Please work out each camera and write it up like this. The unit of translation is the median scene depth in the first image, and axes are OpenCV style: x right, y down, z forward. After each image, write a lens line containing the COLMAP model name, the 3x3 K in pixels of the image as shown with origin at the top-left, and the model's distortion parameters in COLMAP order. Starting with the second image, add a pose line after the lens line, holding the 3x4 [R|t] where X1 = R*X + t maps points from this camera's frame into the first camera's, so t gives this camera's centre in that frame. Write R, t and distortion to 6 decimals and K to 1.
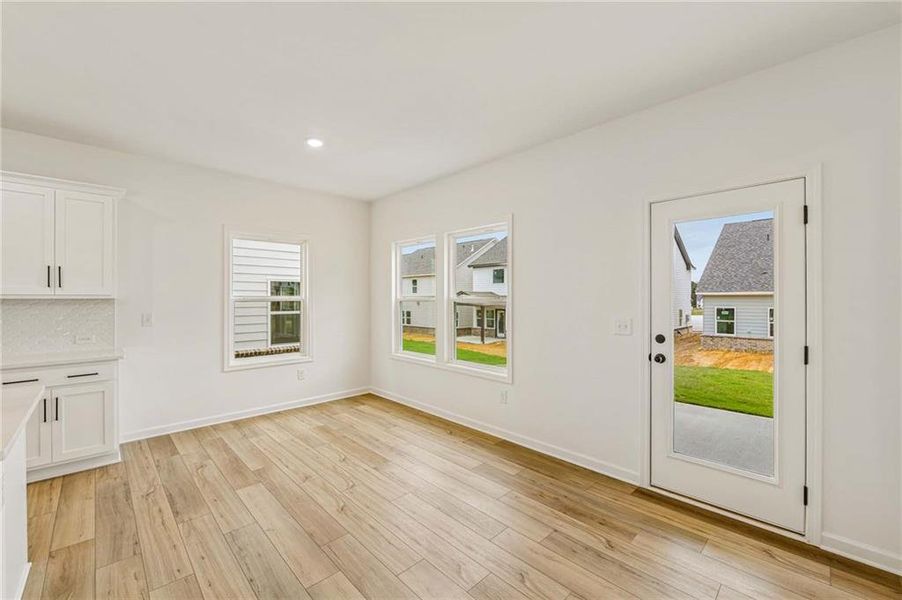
lens RADIAL K [[366.6, 0, 446.9], [0, 366.6, 297.0], [0, 0, 1]] dist [-0.003399, -0.000352]
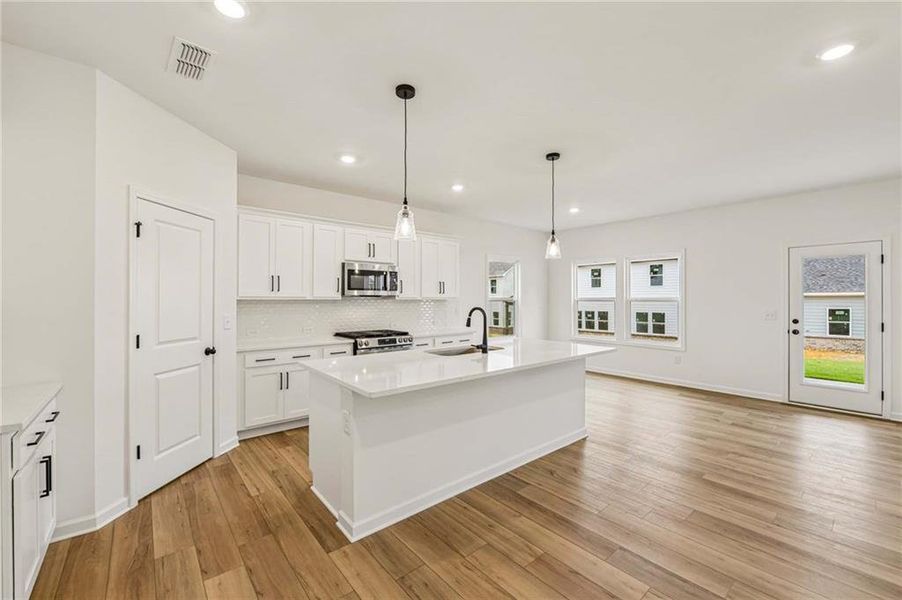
lens RADIAL K [[366.6, 0, 446.9], [0, 366.6, 297.0], [0, 0, 1]] dist [-0.003399, -0.000352]
pose [[0.997530, -0.000290, -0.070239, -0.588470], [0.000185, 0.999999, -0.001496, -0.003544], [0.070239, 0.001479, 0.997529, -0.543851]]
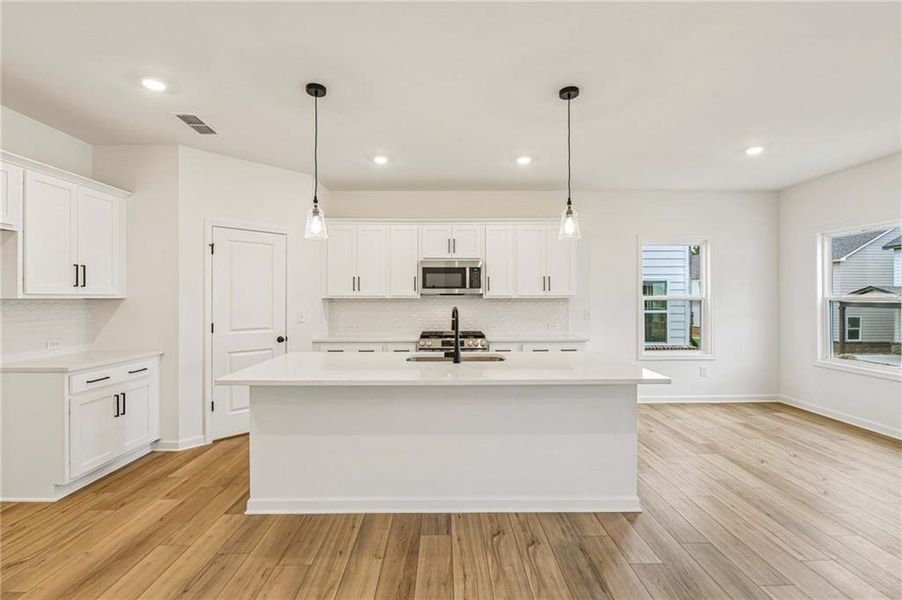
lens RADIAL K [[403.4, 0, 448.3], [0, 403.4, 296.7], [0, 0, 1]] dist [-0.008702, -0.000436]
pose [[0.730498, -0.003258, -0.682907, -0.151365], [0.004559, 0.999990, 0.000106, -0.002073], [0.682900, -0.003190, 0.730505, -0.315710]]
